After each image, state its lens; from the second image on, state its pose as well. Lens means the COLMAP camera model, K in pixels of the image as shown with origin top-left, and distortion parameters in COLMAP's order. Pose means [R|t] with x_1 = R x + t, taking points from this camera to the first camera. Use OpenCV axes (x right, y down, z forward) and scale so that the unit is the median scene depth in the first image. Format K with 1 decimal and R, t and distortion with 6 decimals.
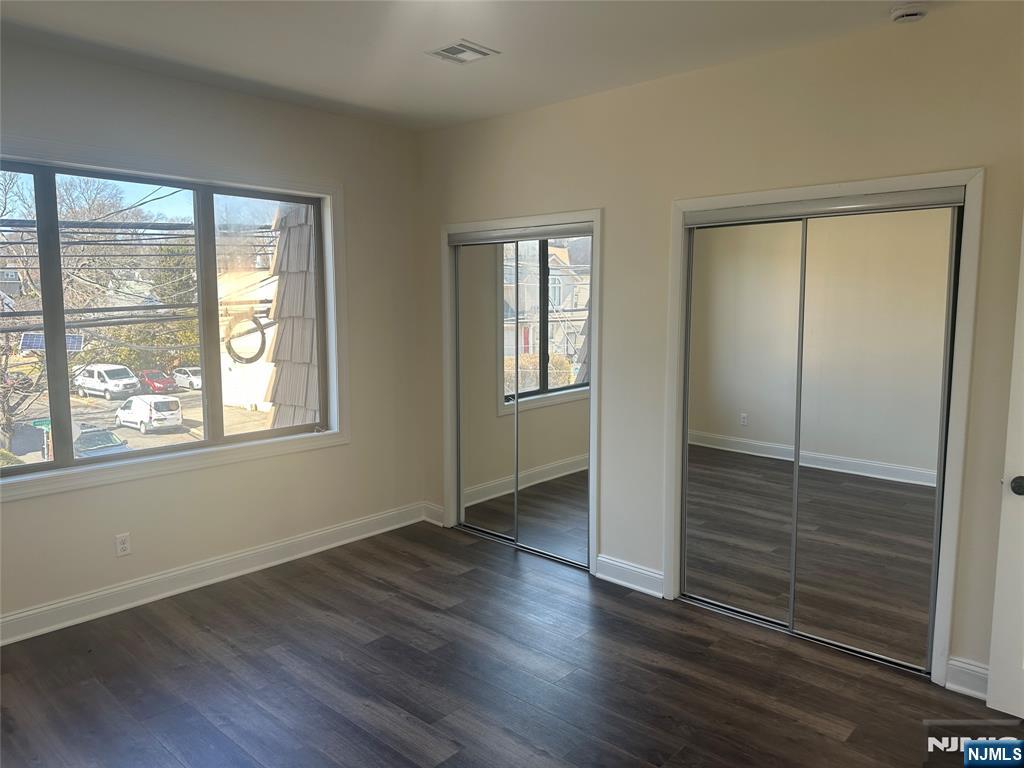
lens RADIAL K [[718.0, 0, 518.2], [0, 718.0, 381.8], [0, 0, 1]] dist [0.121781, -0.204962]
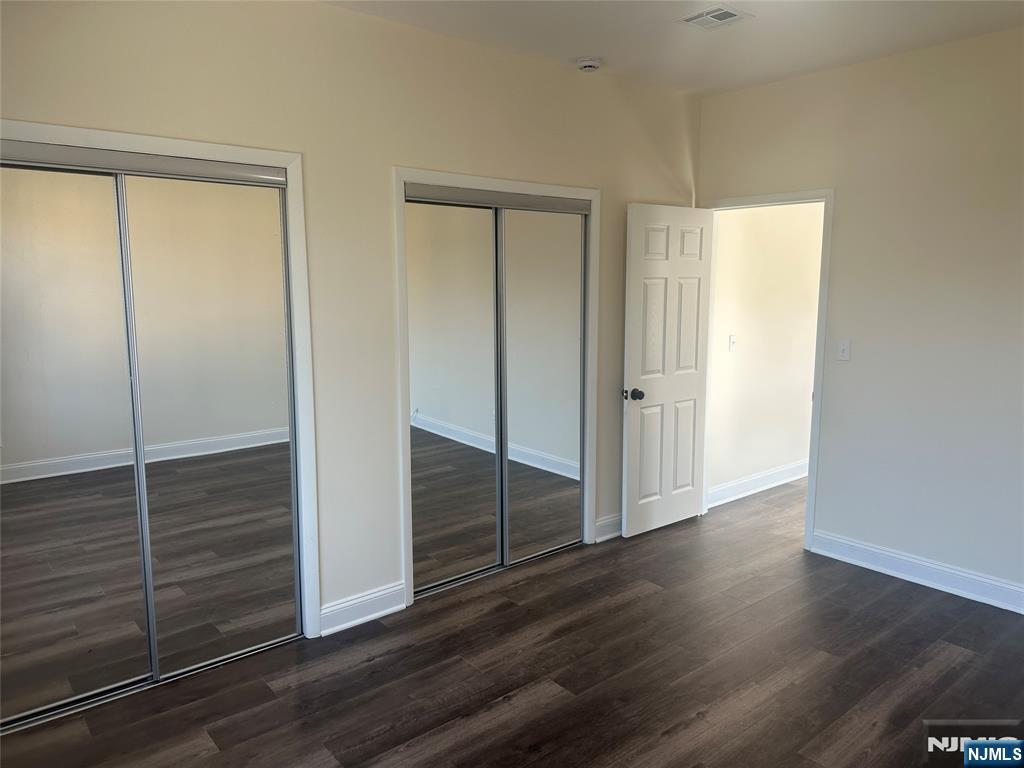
lens RADIAL K [[718.0, 0, 518.2], [0, 718.0, 381.8], [0, 0, 1]] dist [0.121781, -0.204962]
pose [[0.130314, -0.152669, 0.979648, -0.722552], [0.098541, 0.985176, 0.140422, -0.109197], [-0.986564, 0.078236, 0.143426, 0.804252]]
